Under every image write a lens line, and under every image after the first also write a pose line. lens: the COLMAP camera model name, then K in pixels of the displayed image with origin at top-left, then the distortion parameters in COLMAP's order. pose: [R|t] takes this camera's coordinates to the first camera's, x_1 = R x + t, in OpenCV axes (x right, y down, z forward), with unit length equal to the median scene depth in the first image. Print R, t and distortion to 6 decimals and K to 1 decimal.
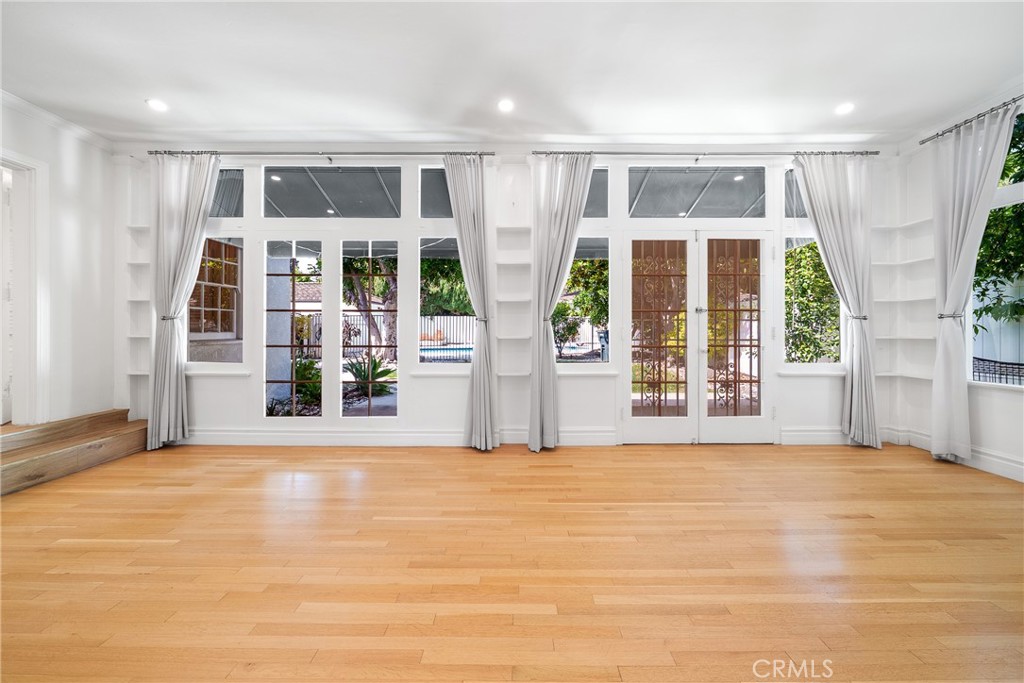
lens RADIAL K [[349.1, 0, 510.3], [0, 349.1, 338.3], [0, 0, 1]] dist [-0.002954, 0.000458]
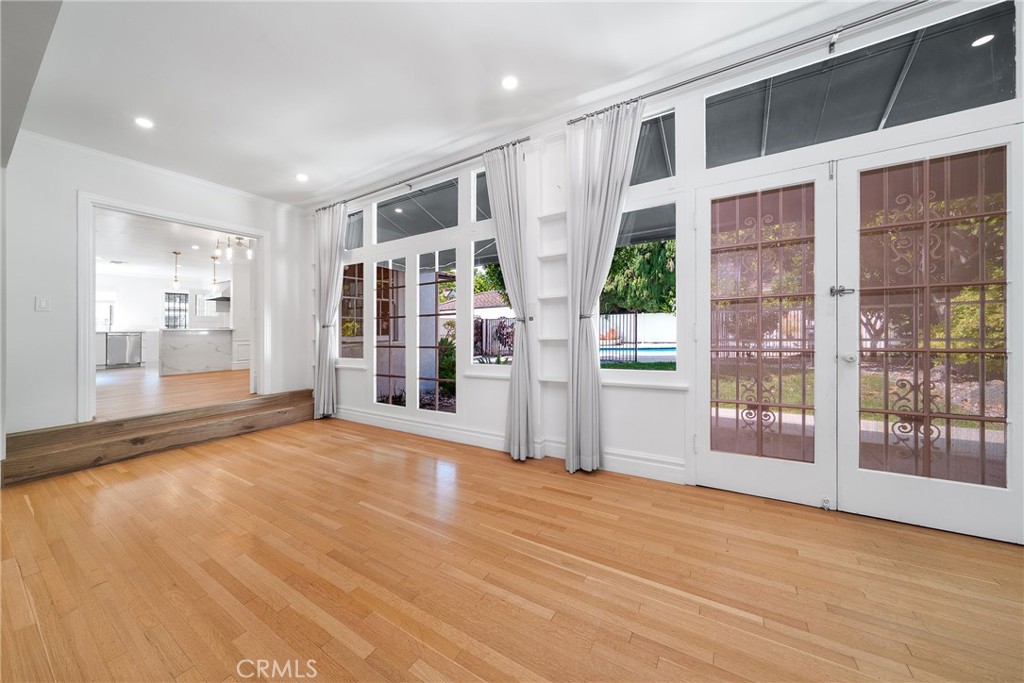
lens RADIAL K [[349.1, 0, 504.5], [0, 349.1, 335.6], [0, 0, 1]] dist [-0.002954, 0.000458]
pose [[0.851980, -0.011899, -0.523439, 0.367578], [0.008922, 0.999927, -0.008208, -0.002149], [0.523498, 0.002323, 0.852024, 0.181195]]
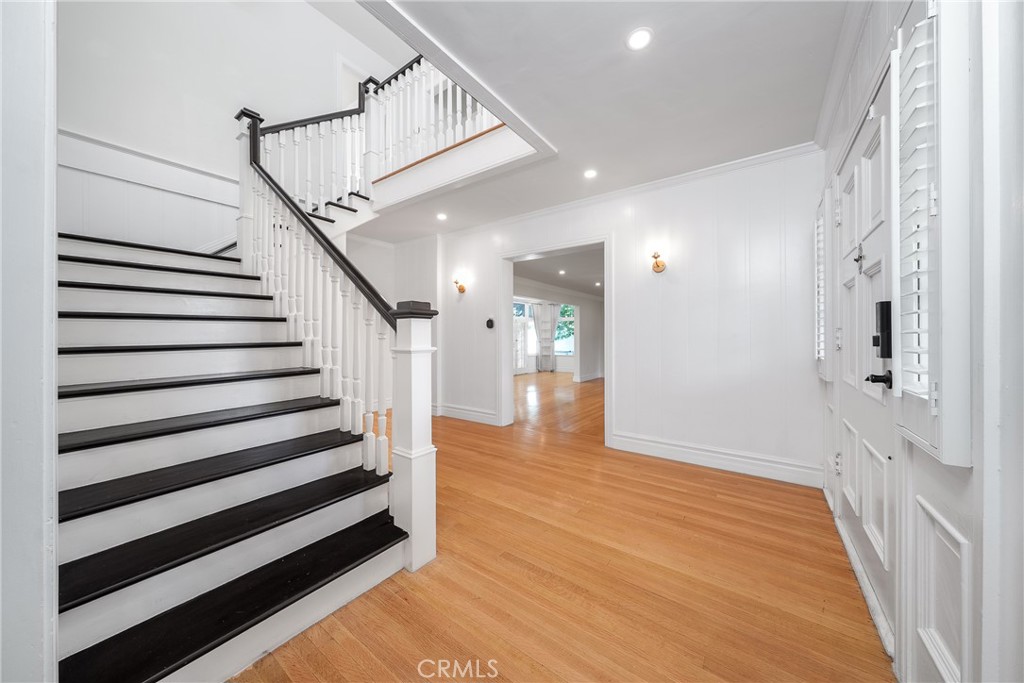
lens RADIAL K [[349.1, 0, 513.1], [0, 349.1, 339.3], [0, 0, 1]] dist [-0.002954, 0.000458]
pose [[0.586883, -0.009027, 0.809621, -2.763774], [0.010737, 0.999937, 0.003366, -0.106016], [-0.809601, 0.006718, 0.586943, -1.309281]]
